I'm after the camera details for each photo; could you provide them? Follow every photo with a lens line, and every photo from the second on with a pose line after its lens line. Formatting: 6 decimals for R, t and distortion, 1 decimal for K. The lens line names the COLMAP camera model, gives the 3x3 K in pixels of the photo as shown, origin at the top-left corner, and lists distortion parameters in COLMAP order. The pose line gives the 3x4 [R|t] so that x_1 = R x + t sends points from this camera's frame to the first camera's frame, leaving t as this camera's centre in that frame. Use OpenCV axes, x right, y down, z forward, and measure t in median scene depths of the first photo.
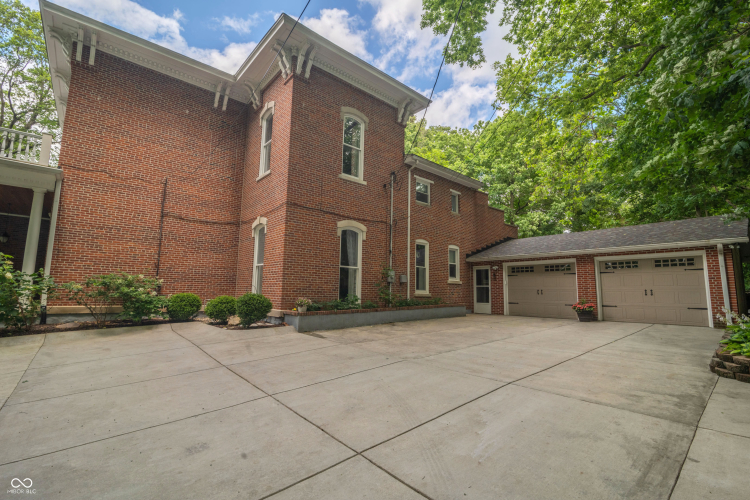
lens RADIAL K [[346.4, 0, 375.0], [0, 346.4, 250.0], [0, 0, 1]] dist [-0.002052, -0.000476]
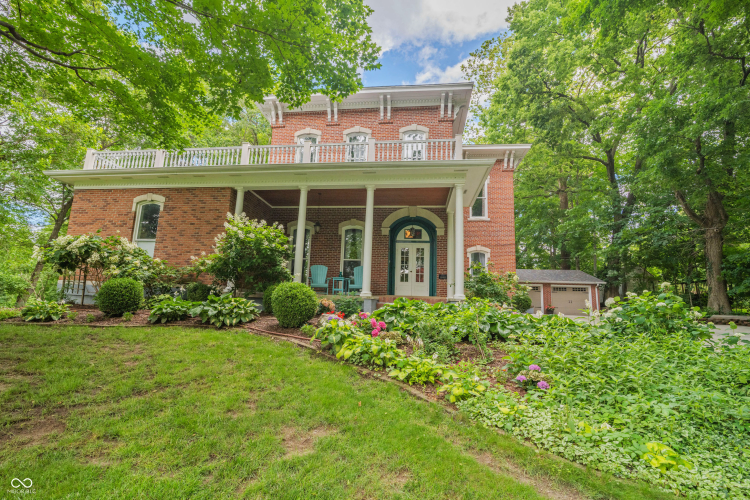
lens RADIAL K [[346.4, 0, 375.0], [0, 346.4, 250.0], [0, 0, 1]] dist [-0.002052, -0.000476]
pose [[0.752347, 0.129000, 0.646013, -1.596832], [-0.109471, 0.991487, -0.070496, 0.079101], [-0.649608, -0.017683, 0.760064, 0.080141]]
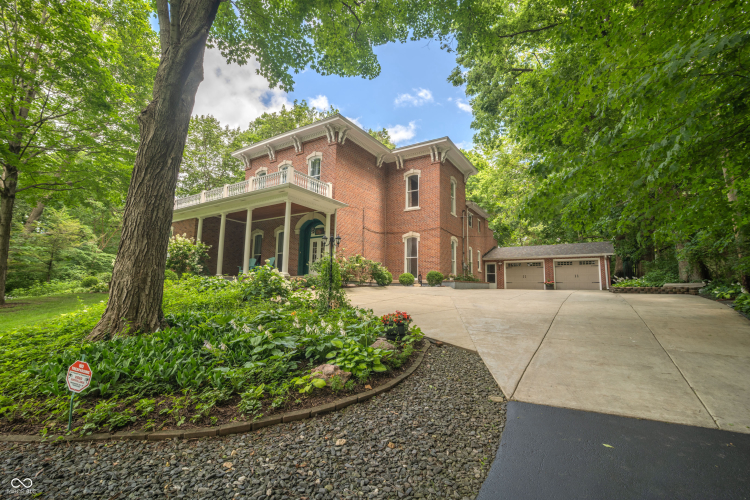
lens RADIAL K [[331.0, 0, 375.0], [0, 331.0, 250.0], [0, 0, 1]] dist [0.000085, -0.000010]
pose [[0.959131, 0.041156, 0.279952, -0.974942], [-0.041774, 0.999120, -0.003760, 0.016526], [-0.279861, -0.008089, 0.960007, -0.631925]]
